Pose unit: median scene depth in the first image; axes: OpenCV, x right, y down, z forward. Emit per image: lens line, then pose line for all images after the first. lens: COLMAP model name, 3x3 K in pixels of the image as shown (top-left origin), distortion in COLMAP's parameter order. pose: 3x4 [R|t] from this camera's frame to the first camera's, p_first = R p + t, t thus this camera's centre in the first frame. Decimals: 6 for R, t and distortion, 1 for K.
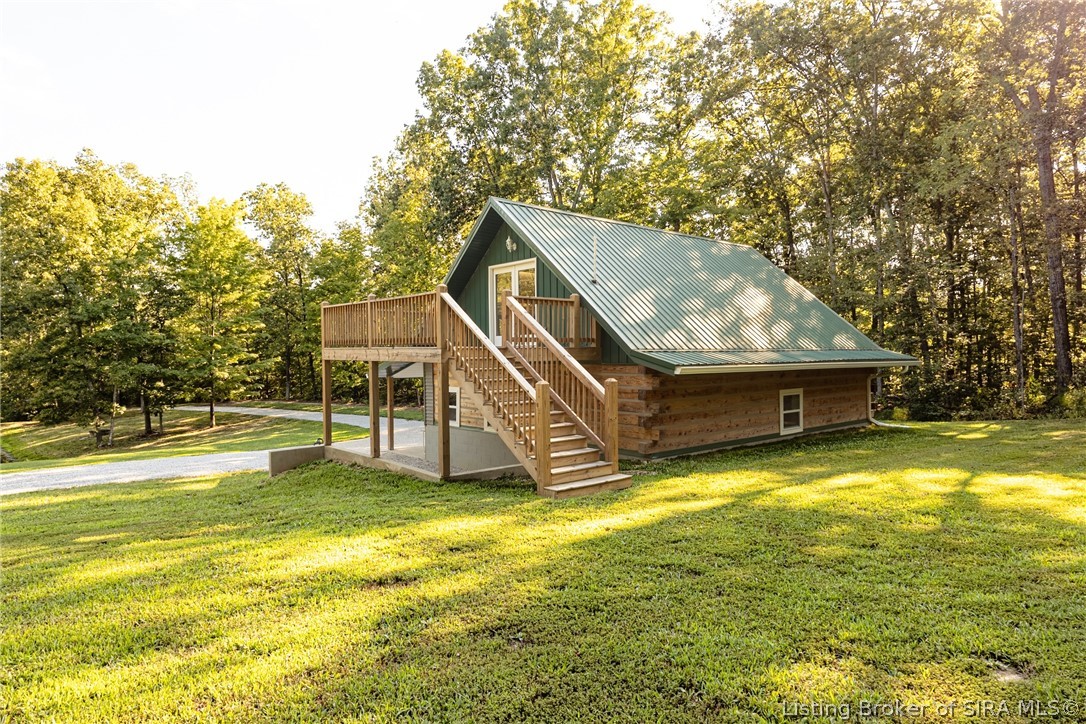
lens RADIAL K [[640.2, 0, 543.0], [0, 640.2, 362.0], [0, 0, 1]] dist [0.001278, 0.000444]
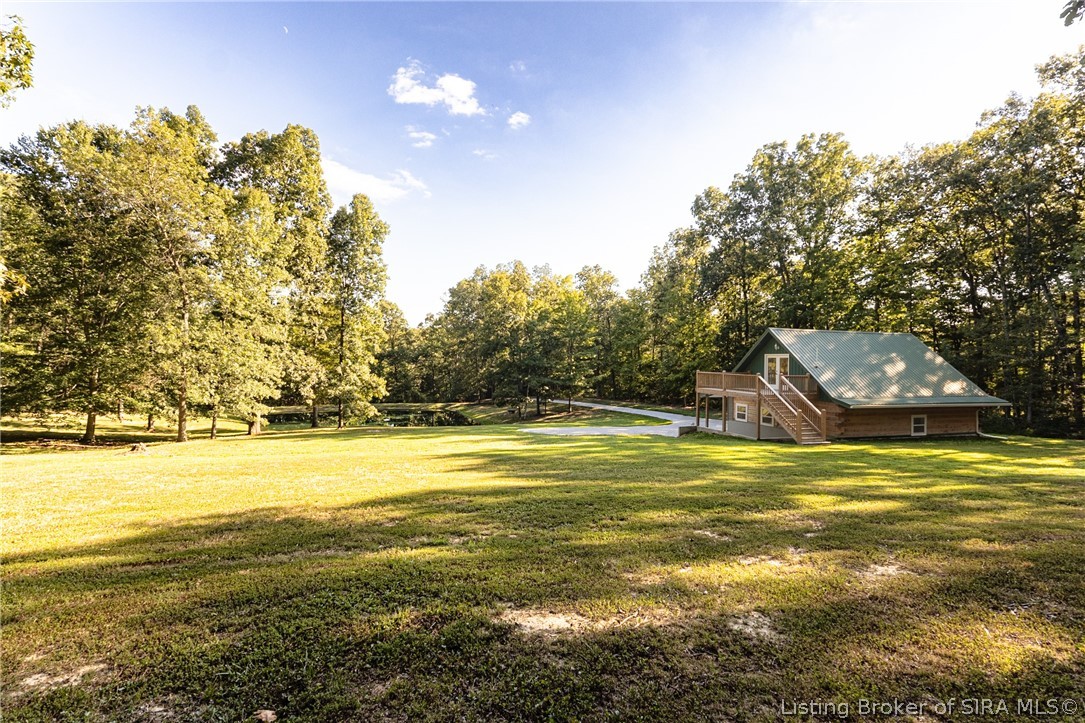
lens RADIAL K [[499.7, 0, 542.5], [0, 499.7, 361.5], [0, 0, 1]] dist [-0.000482, 0.000070]
pose [[0.919108, 0.021710, -0.393406, -0.117959], [-0.026102, 0.999642, -0.005817, -0.094780], [0.393139, 0.015615, 0.919346, -1.049269]]
